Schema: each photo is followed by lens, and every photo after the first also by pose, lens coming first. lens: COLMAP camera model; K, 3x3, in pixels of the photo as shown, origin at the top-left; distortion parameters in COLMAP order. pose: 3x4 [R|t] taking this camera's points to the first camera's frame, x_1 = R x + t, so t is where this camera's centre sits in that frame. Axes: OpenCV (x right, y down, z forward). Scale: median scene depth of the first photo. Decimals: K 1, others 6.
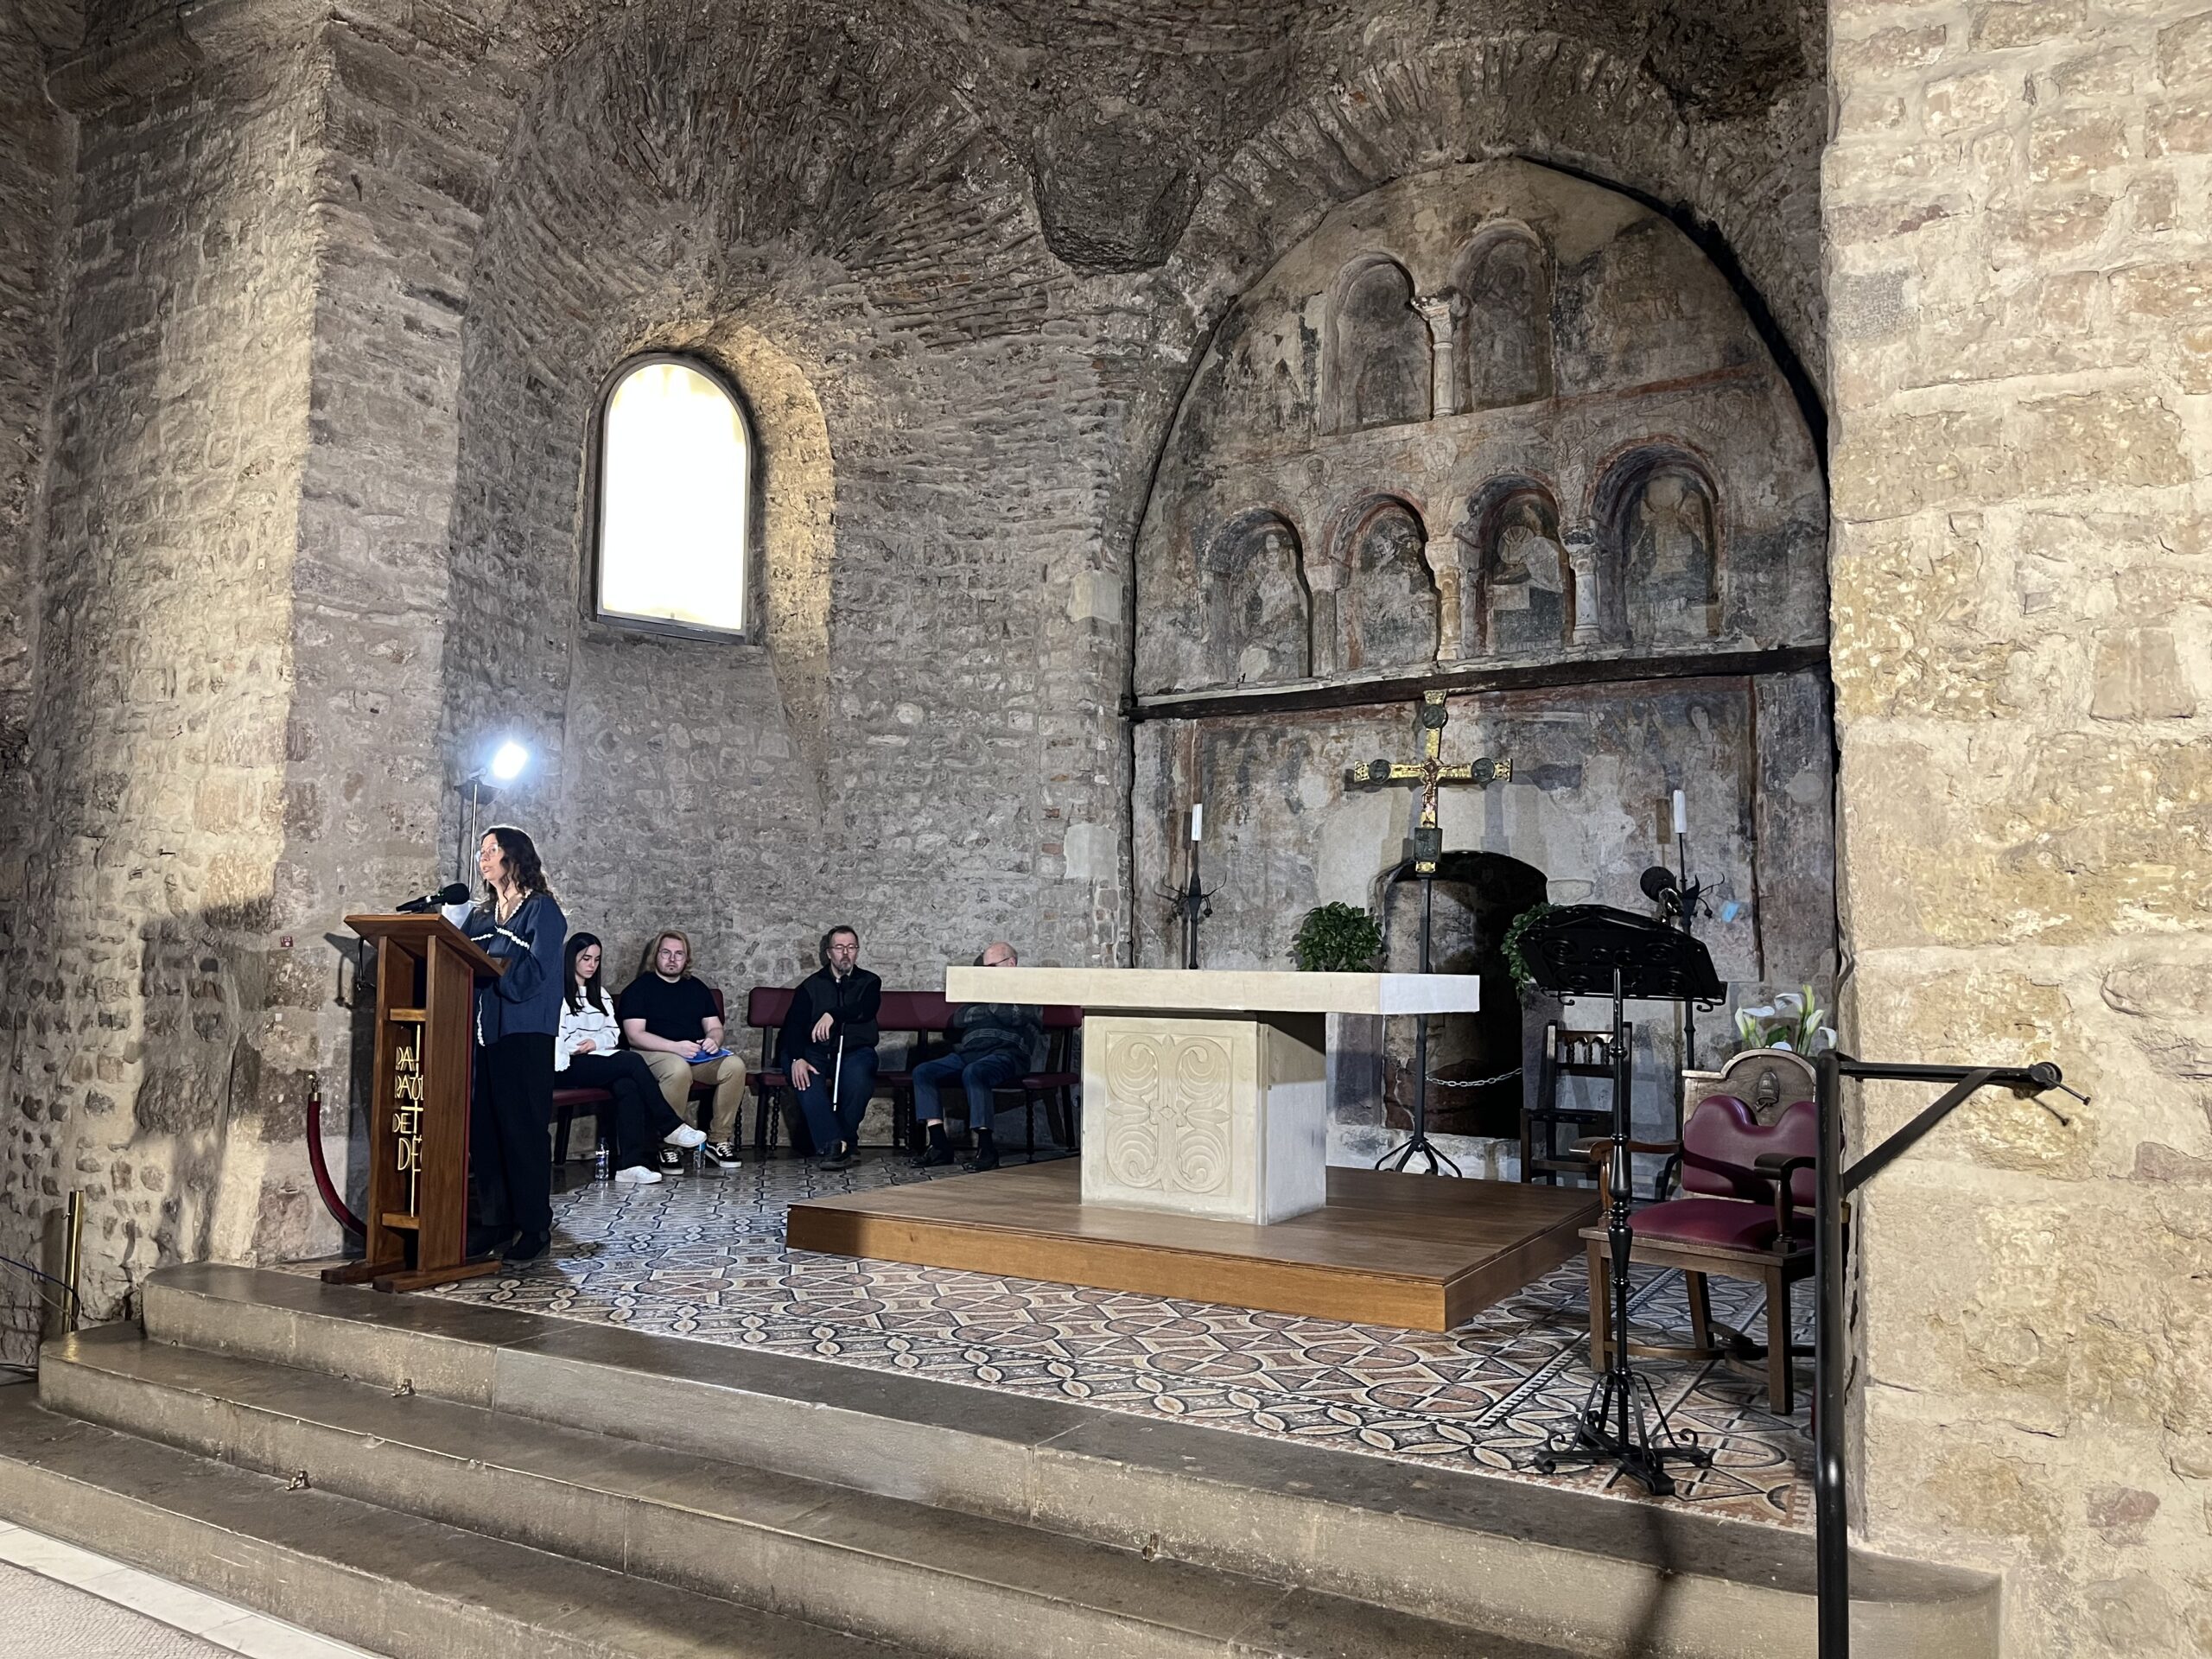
lens RADIAL K [[1682.1, 0, 1109.0], [0, 1682.1, 836.1], [0, 0, 1]] dist [0.072187, -0.103280]
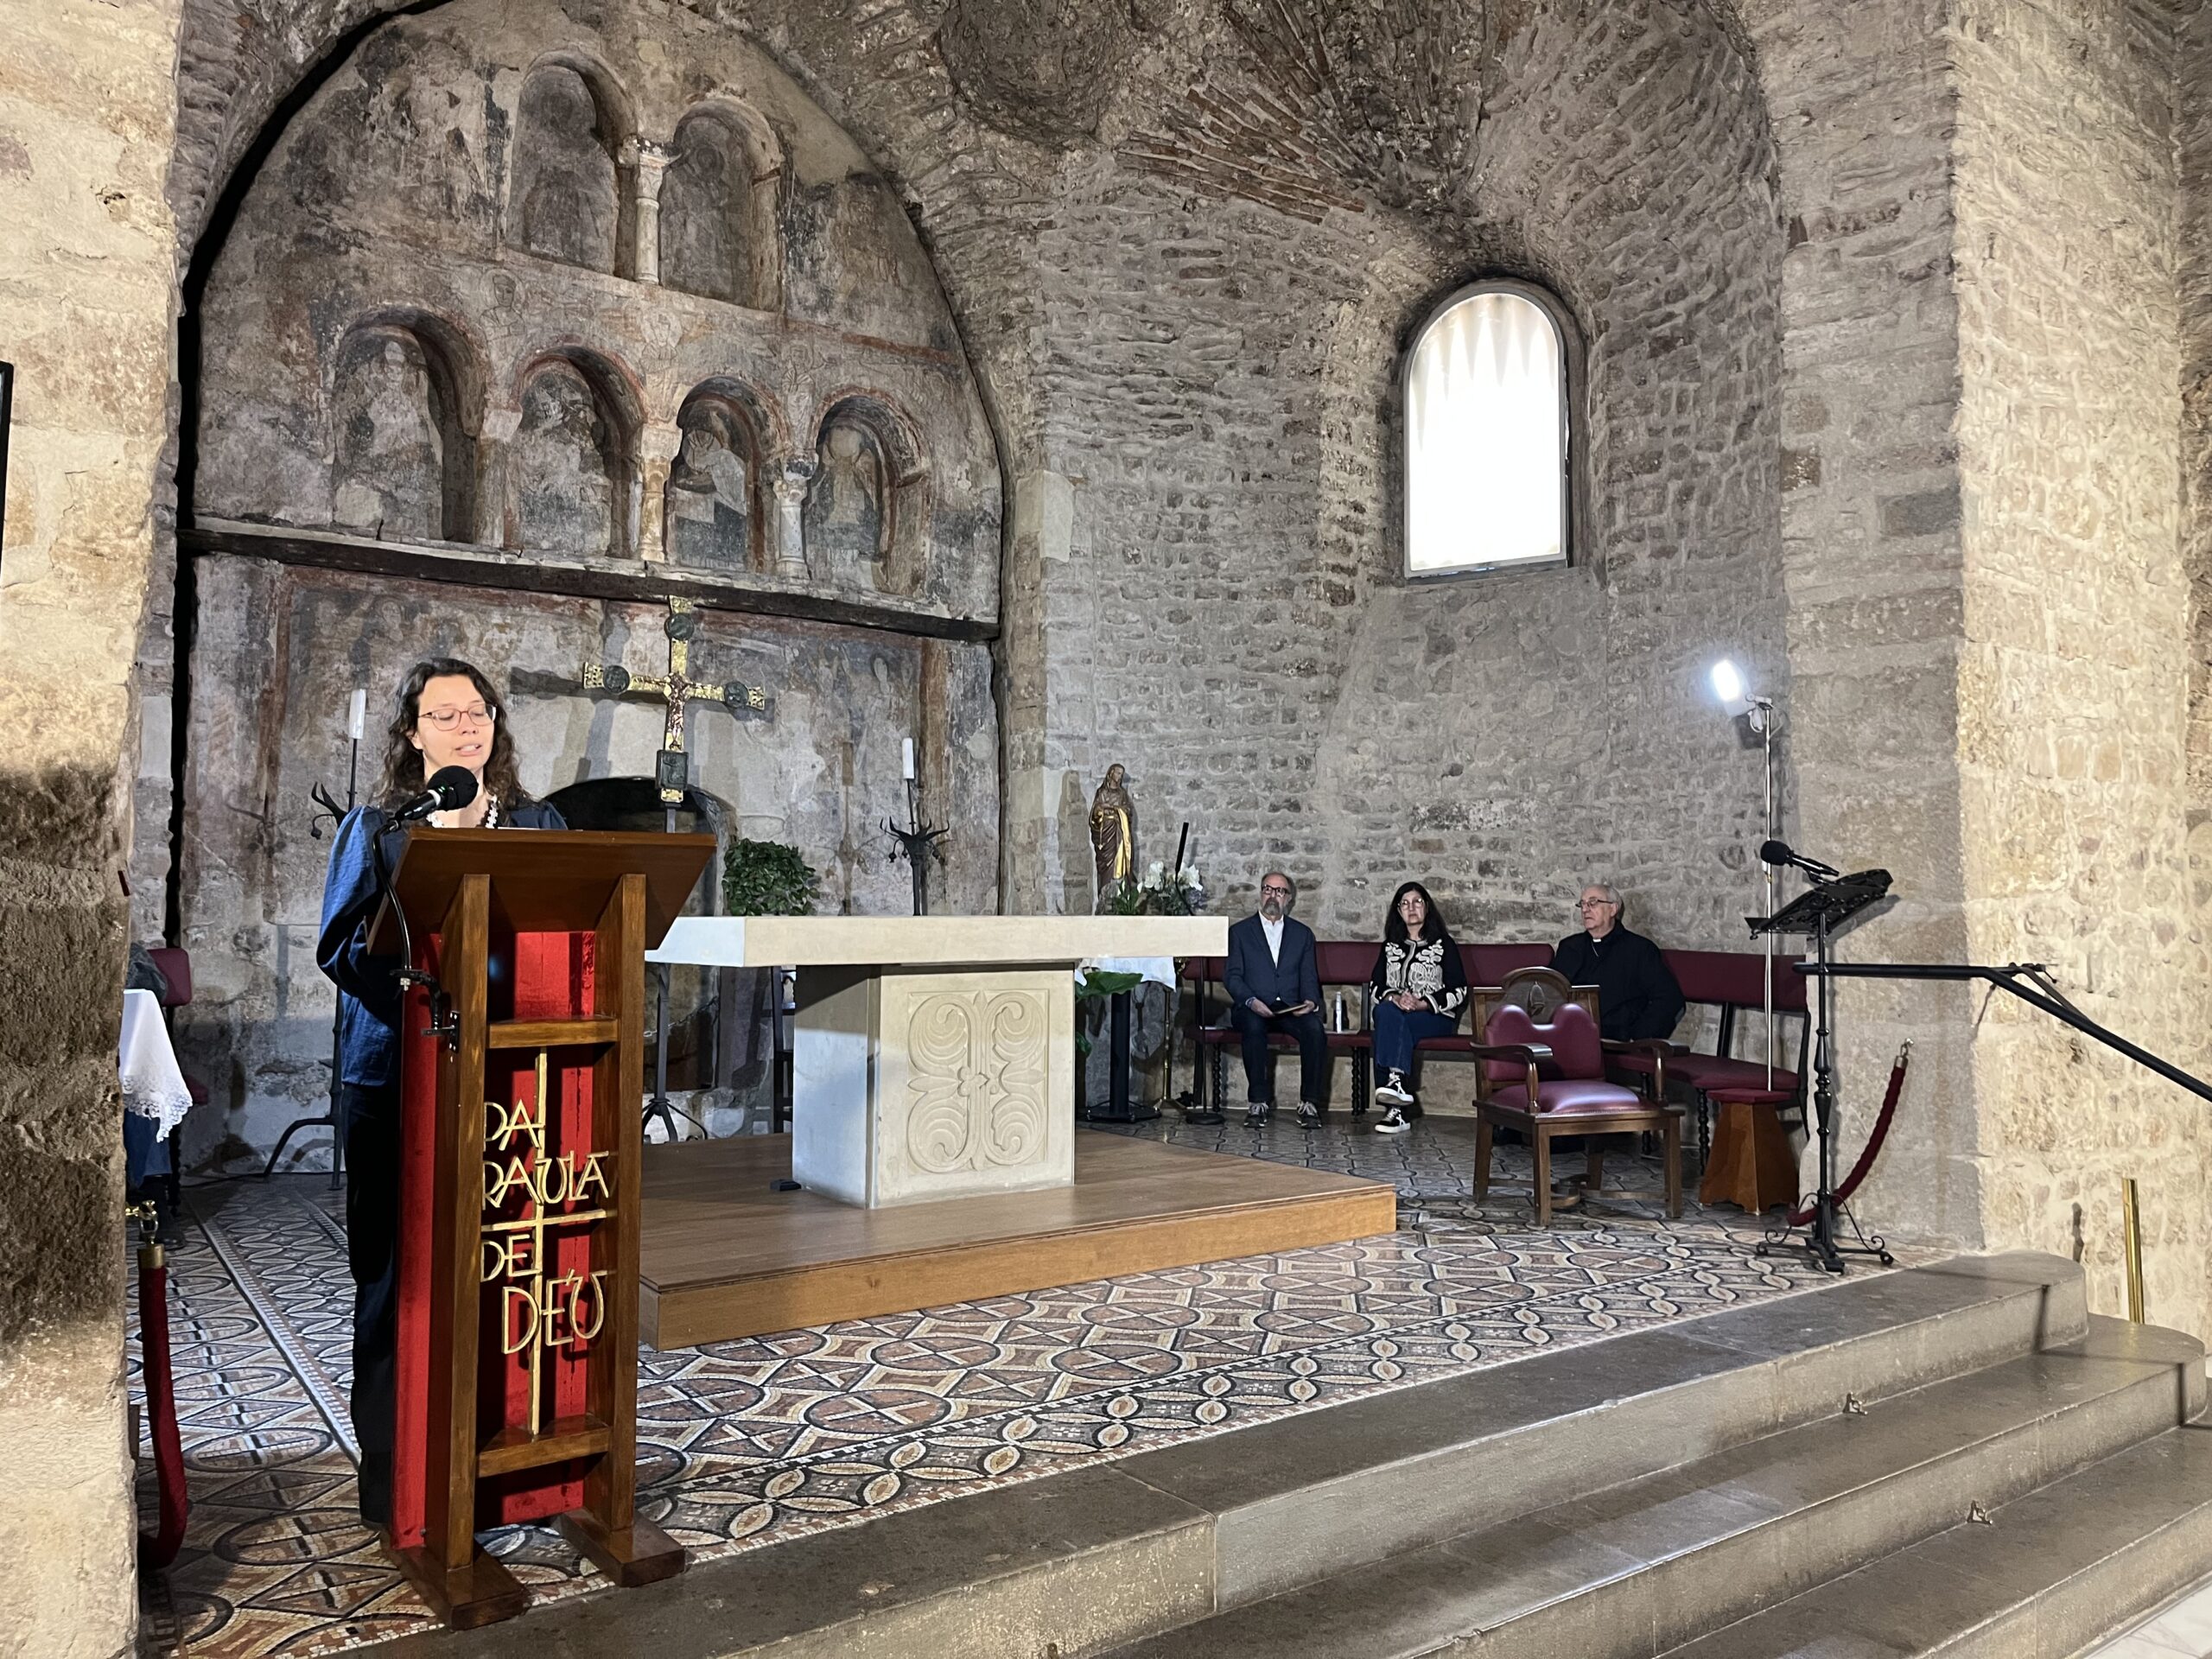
lens RADIAL K [[1682.1, 0, 1109.0], [0, 1682.1, 836.1], [0, 0, 1]] dist [0.072187, -0.103280]
pose [[0.372536, 0.029430, 0.927551, -0.522524], [-0.068643, 0.997633, -0.004084, 0.026358], [-0.925476, -0.062149, 0.373674, 0.426839]]
